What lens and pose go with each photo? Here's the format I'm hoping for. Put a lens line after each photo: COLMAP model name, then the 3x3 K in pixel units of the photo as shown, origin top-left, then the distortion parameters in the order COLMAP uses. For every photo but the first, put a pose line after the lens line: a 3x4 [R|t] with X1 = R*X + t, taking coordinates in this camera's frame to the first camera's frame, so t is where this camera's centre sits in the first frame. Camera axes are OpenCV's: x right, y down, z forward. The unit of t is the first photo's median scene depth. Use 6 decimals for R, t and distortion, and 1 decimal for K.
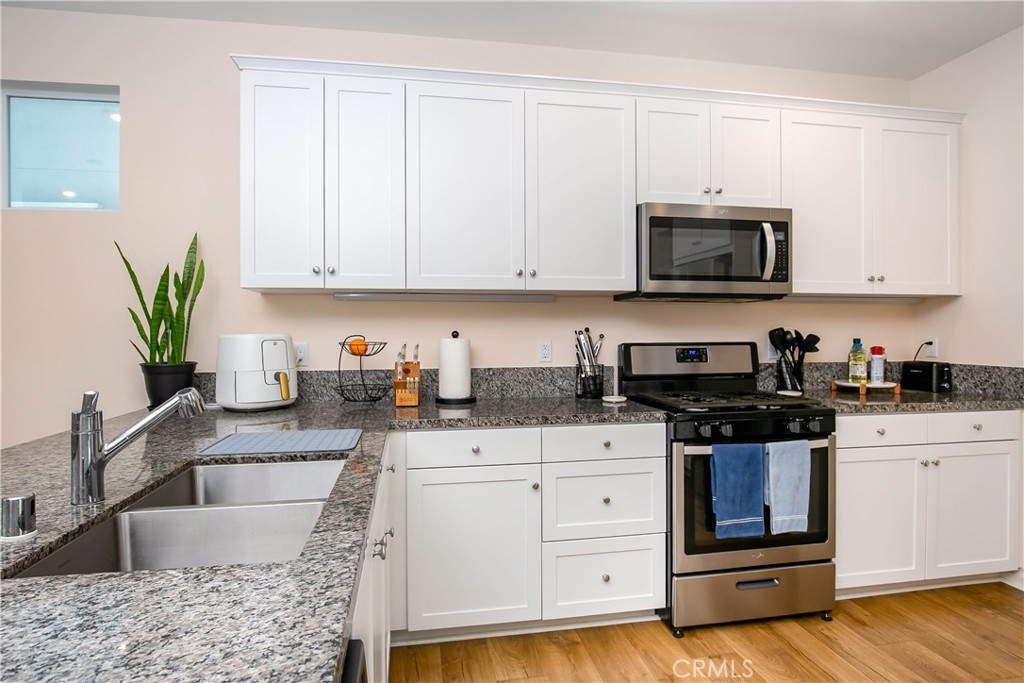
lens RADIAL K [[564.1, 0, 508.3], [0, 564.1, 342.6], [0, 0, 1]] dist [-0.021445, 0.001912]
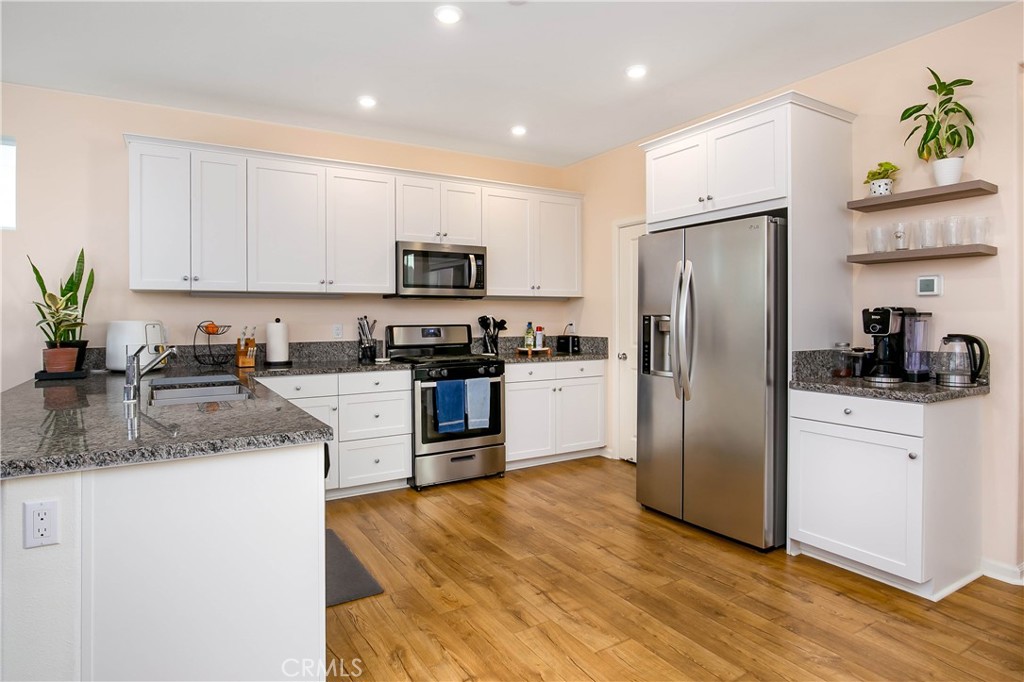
lens RADIAL K [[564.1, 0, 496.5], [0, 564.1, 315.0], [0, 0, 1]] dist [-0.021445, 0.001912]
pose [[0.935101, 0.000150, 0.354381, -0.082790], [0.008767, 0.999684, -0.023557, 0.012692], [-0.354272, 0.025135, 0.934804, -0.654605]]
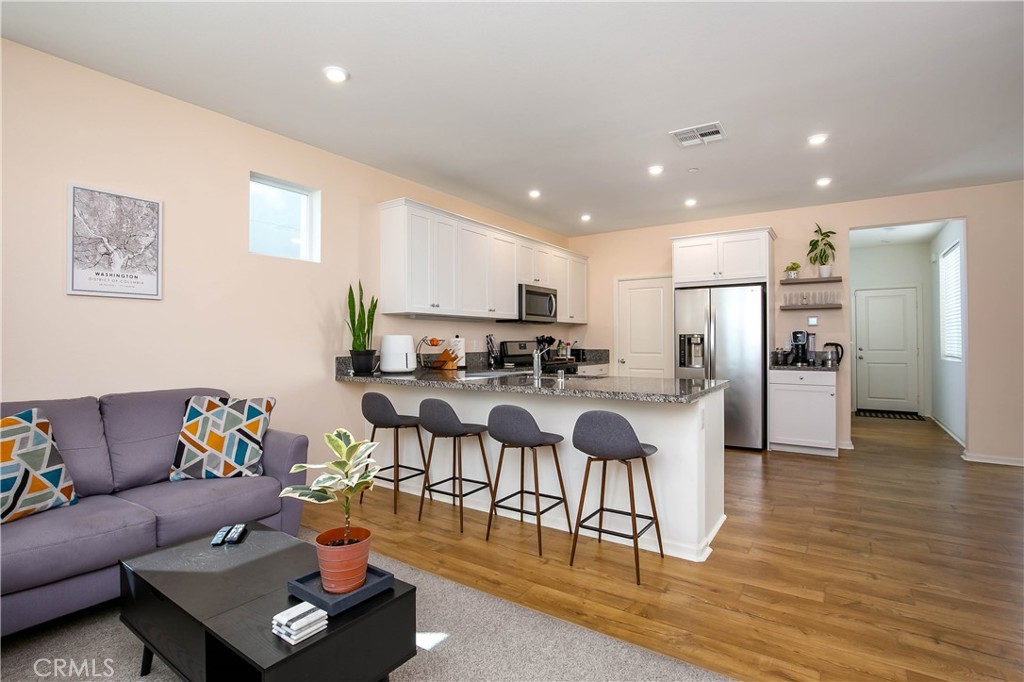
lens RADIAL K [[490.1, 0, 509.2], [0, 490.1, 335.4], [0, 0, 1]] dist [-0.026470, -0.000449]
pose [[0.699194, 0.009267, 0.714872, -1.336049], [0.014405, 0.999530, -0.027046, 0.035457], [-0.714787, 0.029209, 0.698732, -0.449595]]
